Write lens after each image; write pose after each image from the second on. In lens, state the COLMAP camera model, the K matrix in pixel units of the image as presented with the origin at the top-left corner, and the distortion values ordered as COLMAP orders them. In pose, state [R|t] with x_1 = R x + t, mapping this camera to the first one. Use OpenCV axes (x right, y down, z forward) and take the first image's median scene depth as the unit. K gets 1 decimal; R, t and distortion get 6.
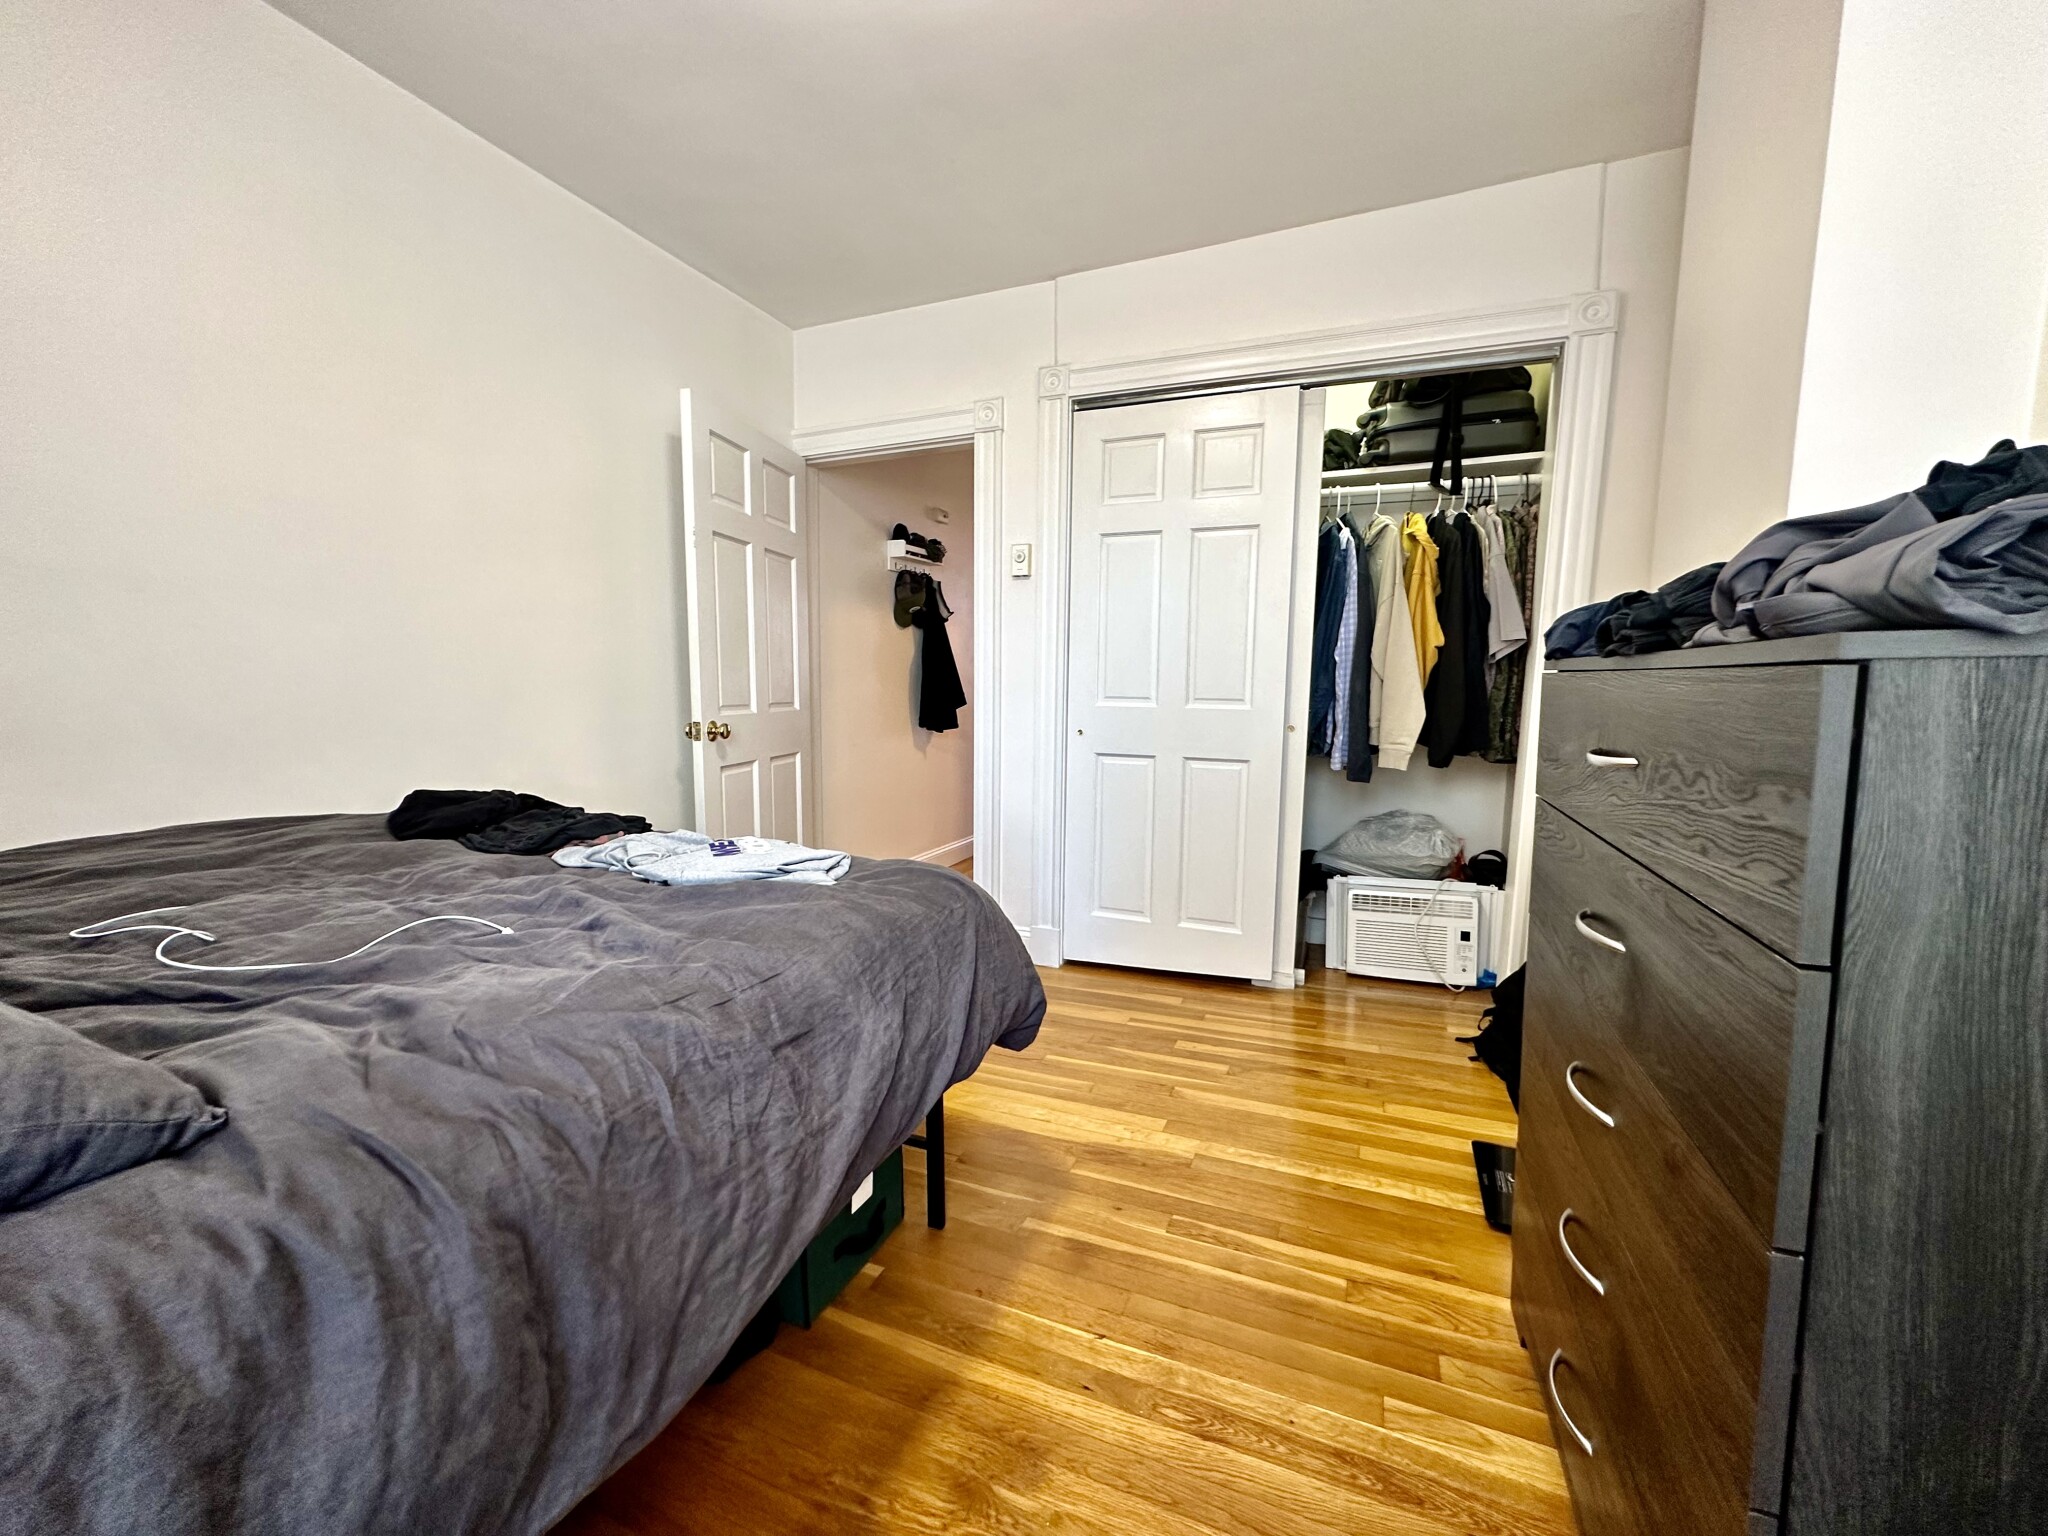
lens RADIAL K [[811.1, 0, 1024.0], [0, 811.1, 765.9], [0, 0, 1]] dist [-0.002944, 0.000841]
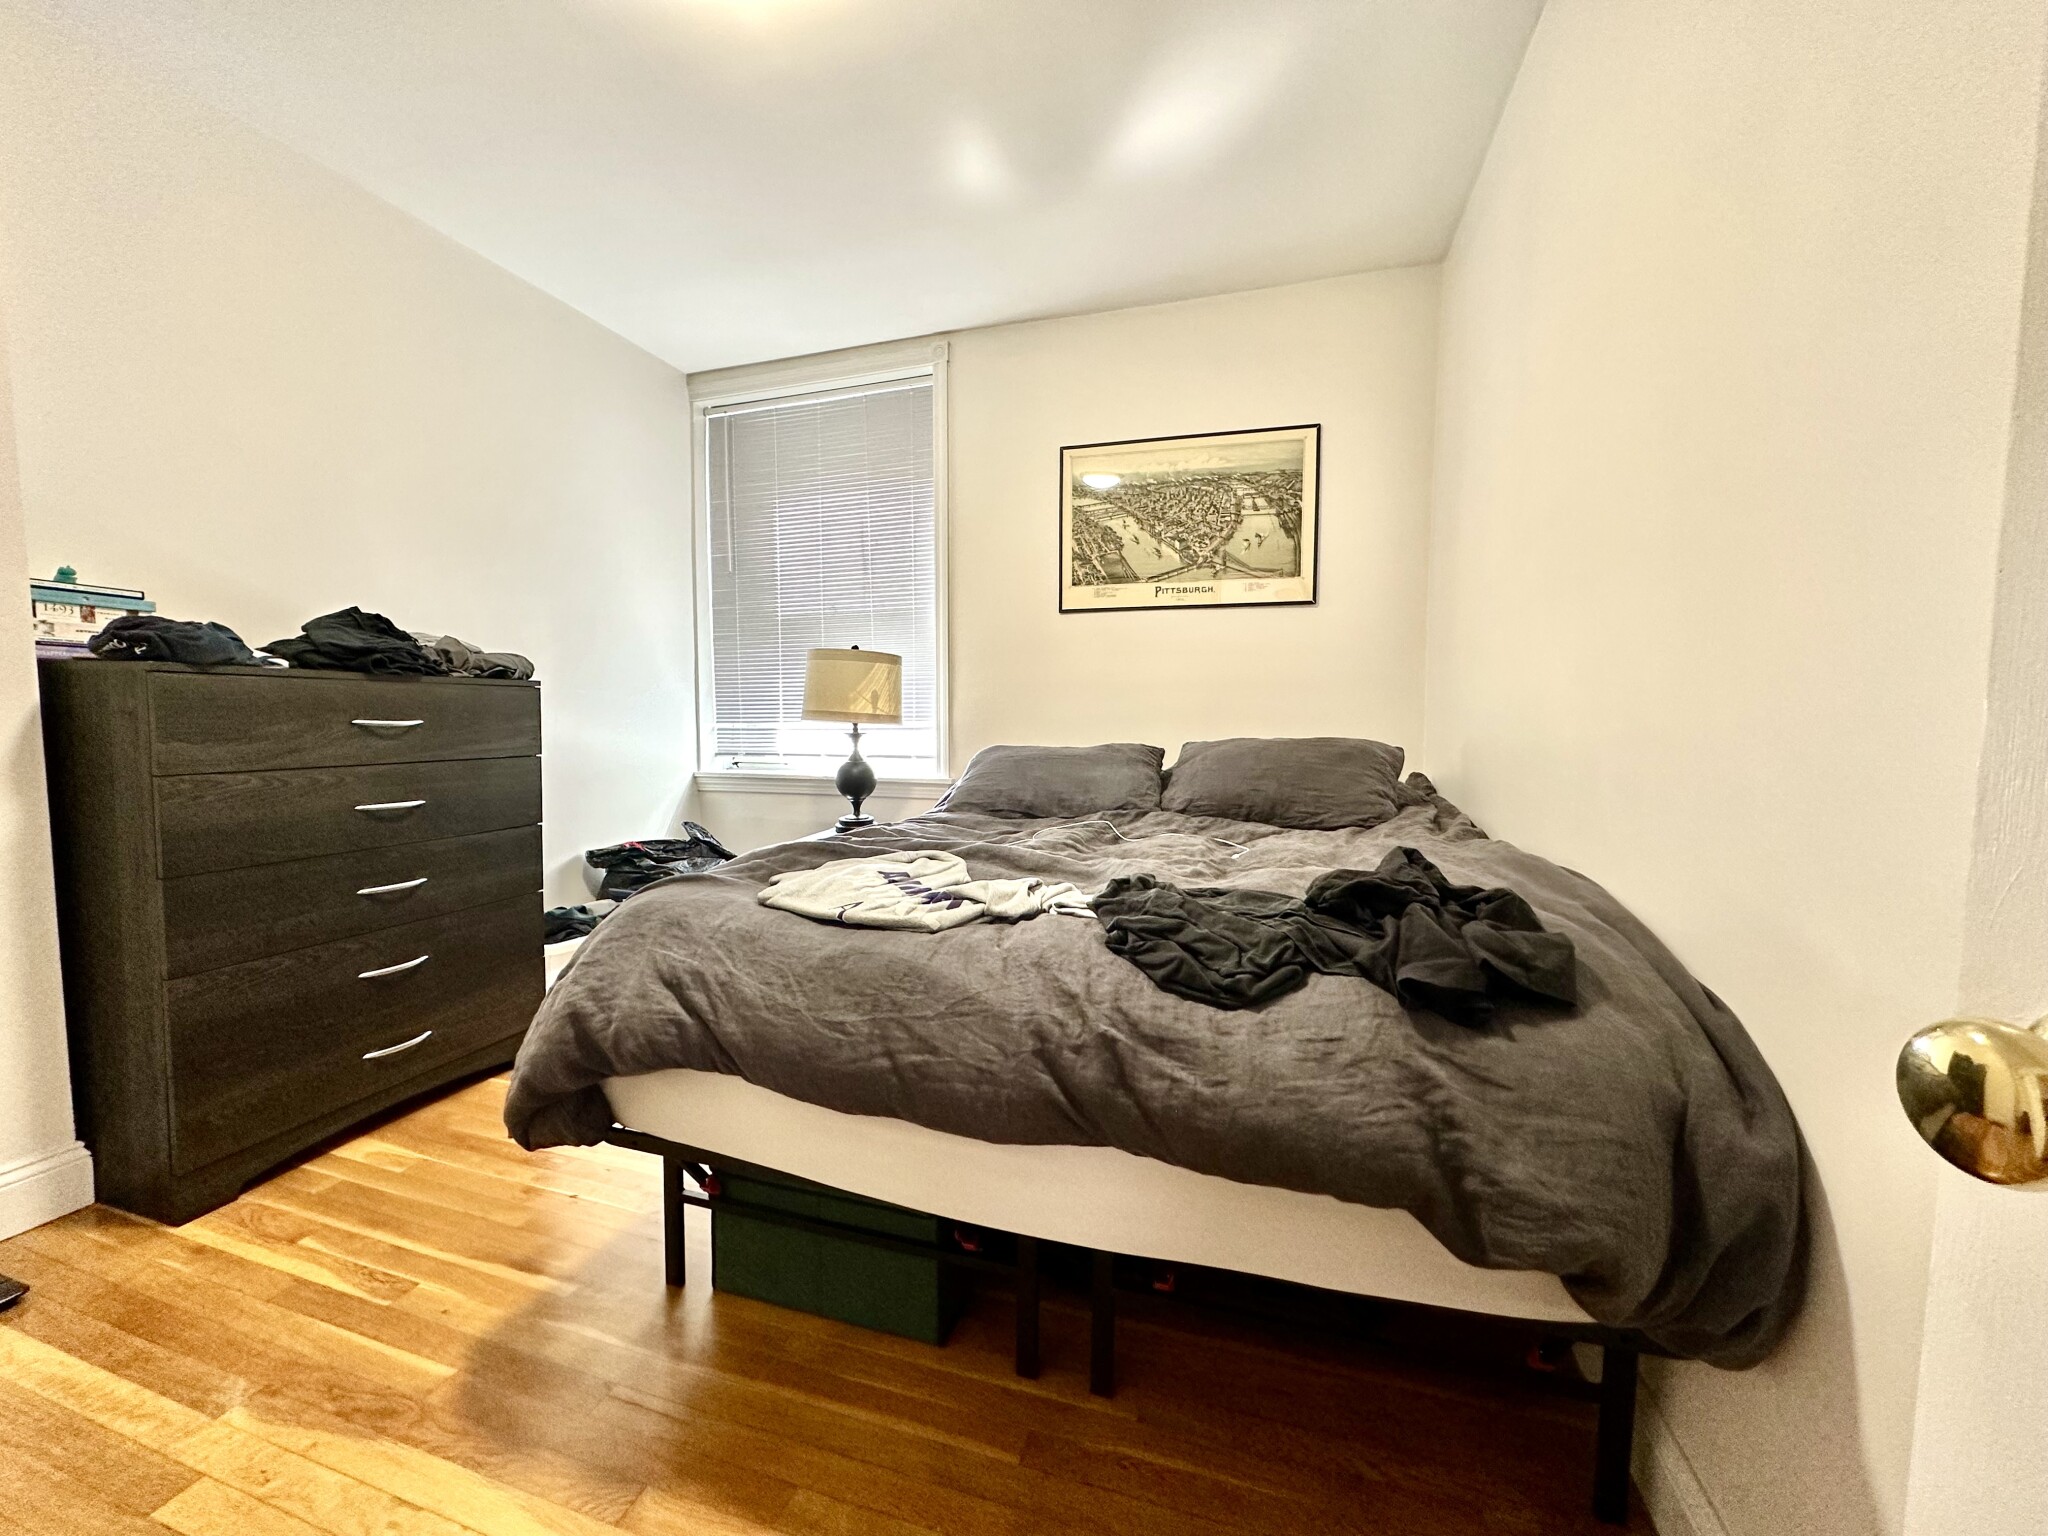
lens RADIAL K [[811.1, 0, 1020.6], [0, 811.1, 767.0], [0, 0, 1]] dist [-0.002944, 0.000841]
pose [[-0.995330, -0.002137, -0.096508, -0.421056], [-0.018674, 0.985133, 0.170775, -0.172212], [0.094708, 0.171780, -0.980572, 1.905791]]
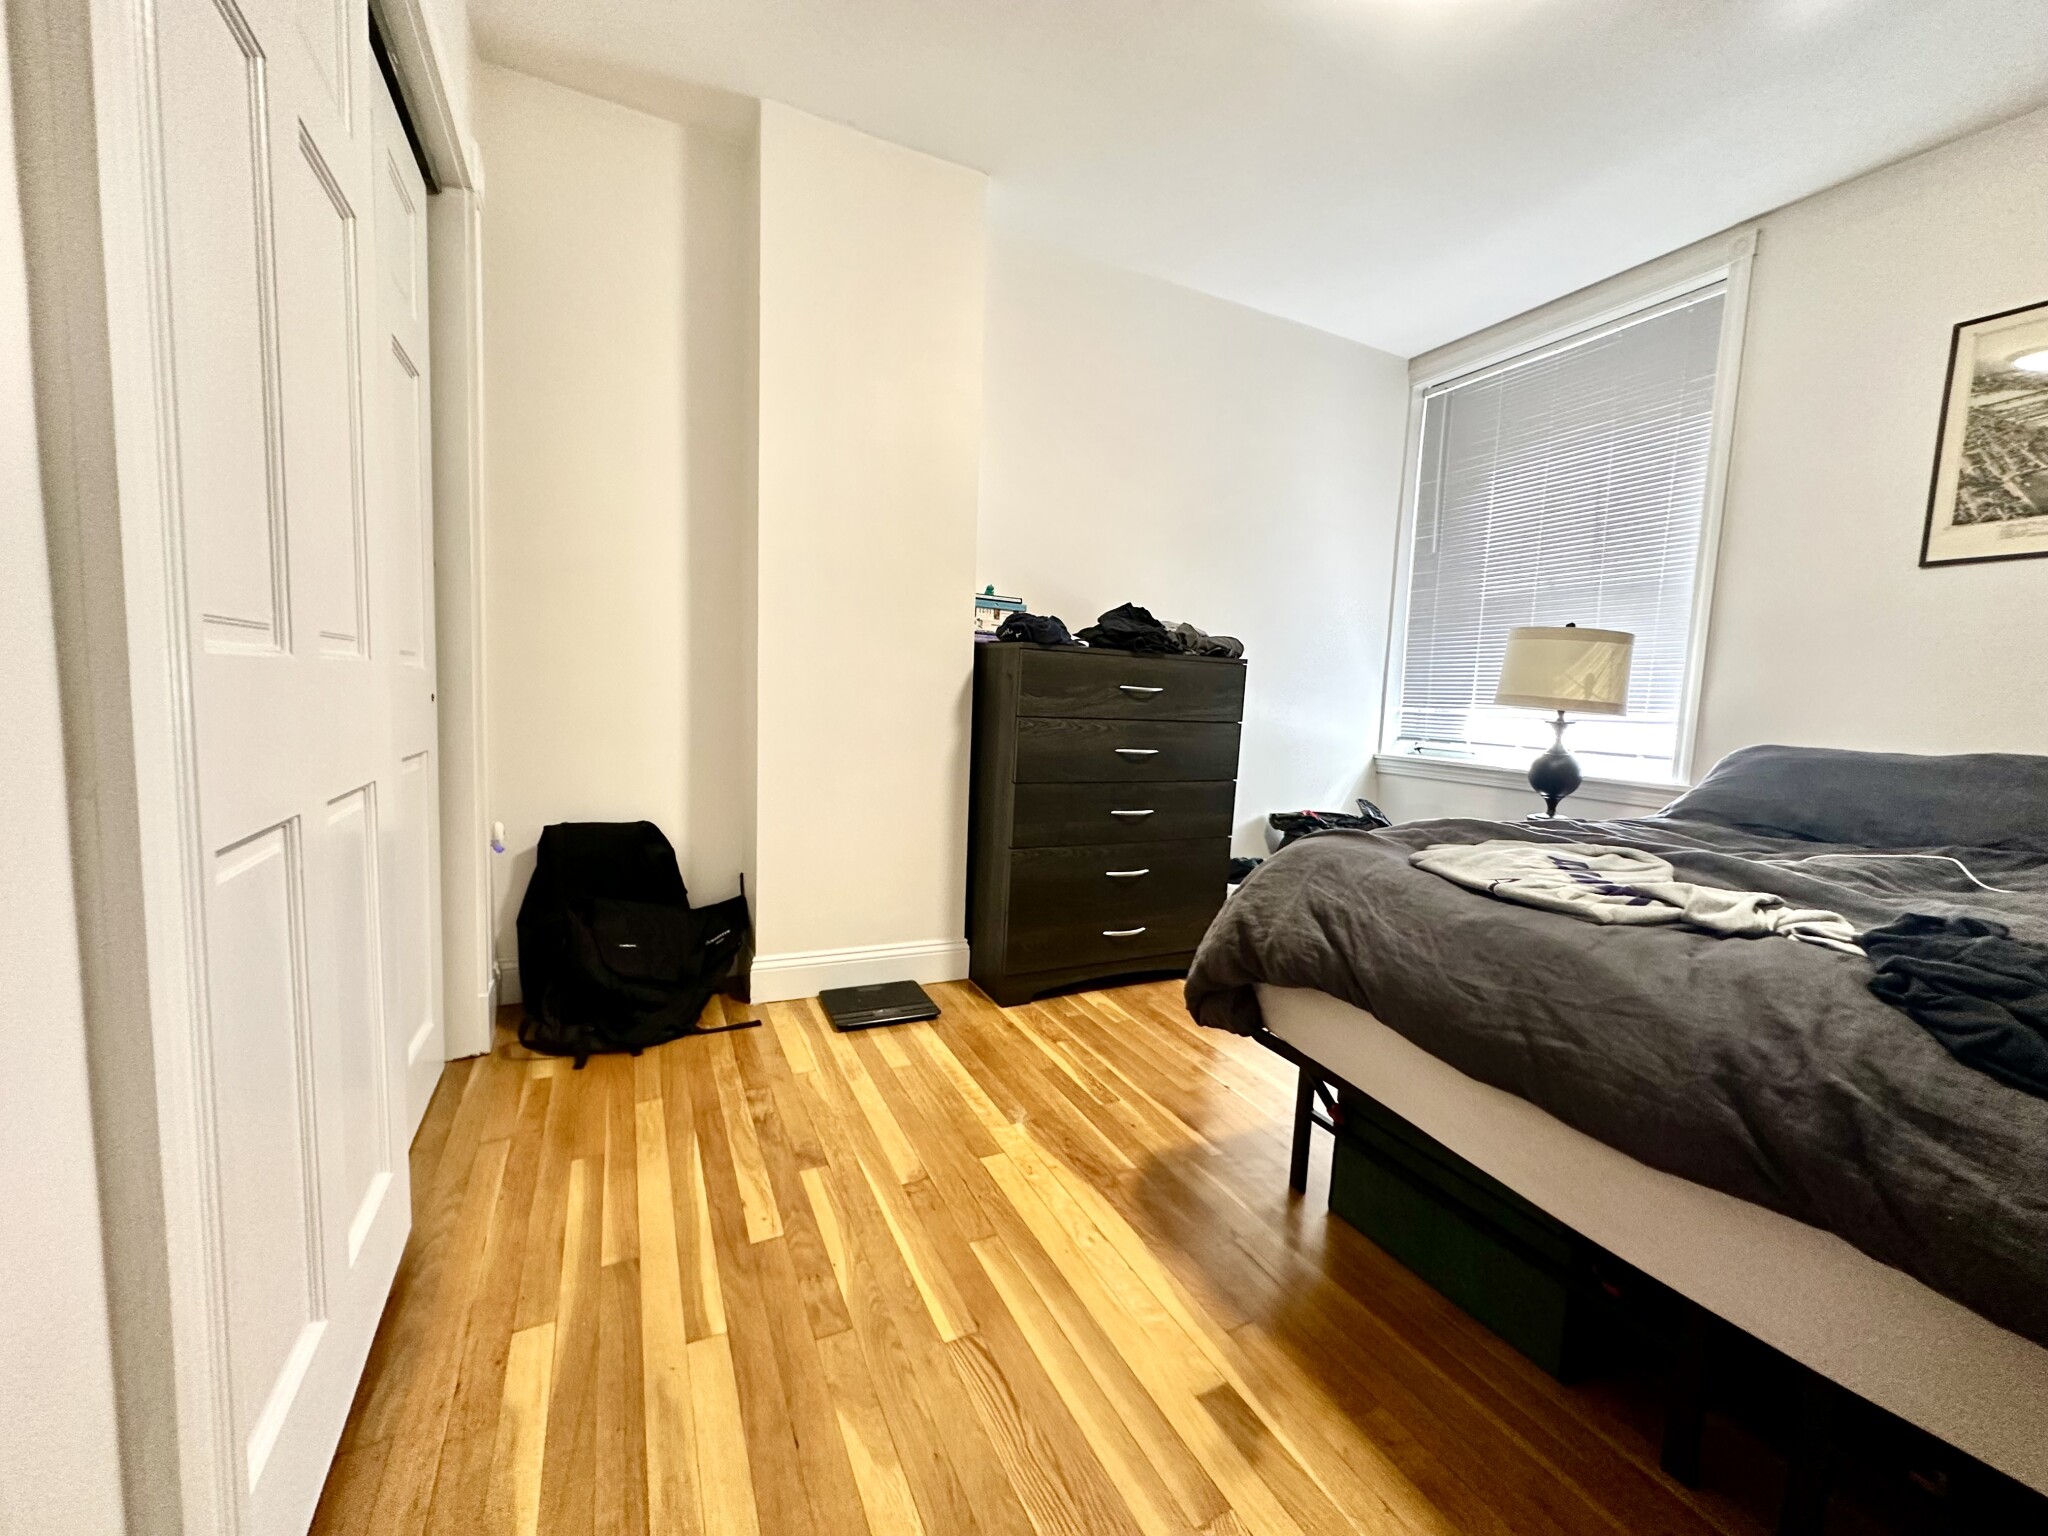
lens RADIAL K [[811.1, 0, 1023.8], [0, 811.1, 766.1], [0, 0, 1]] dist [-0.002944, 0.000841]
pose [[-0.758502, -0.098407, 0.644197, -0.470678], [0.022888, 0.983900, 0.177248, -0.151427], [-0.651268, 0.149187, -0.744038, 1.986905]]
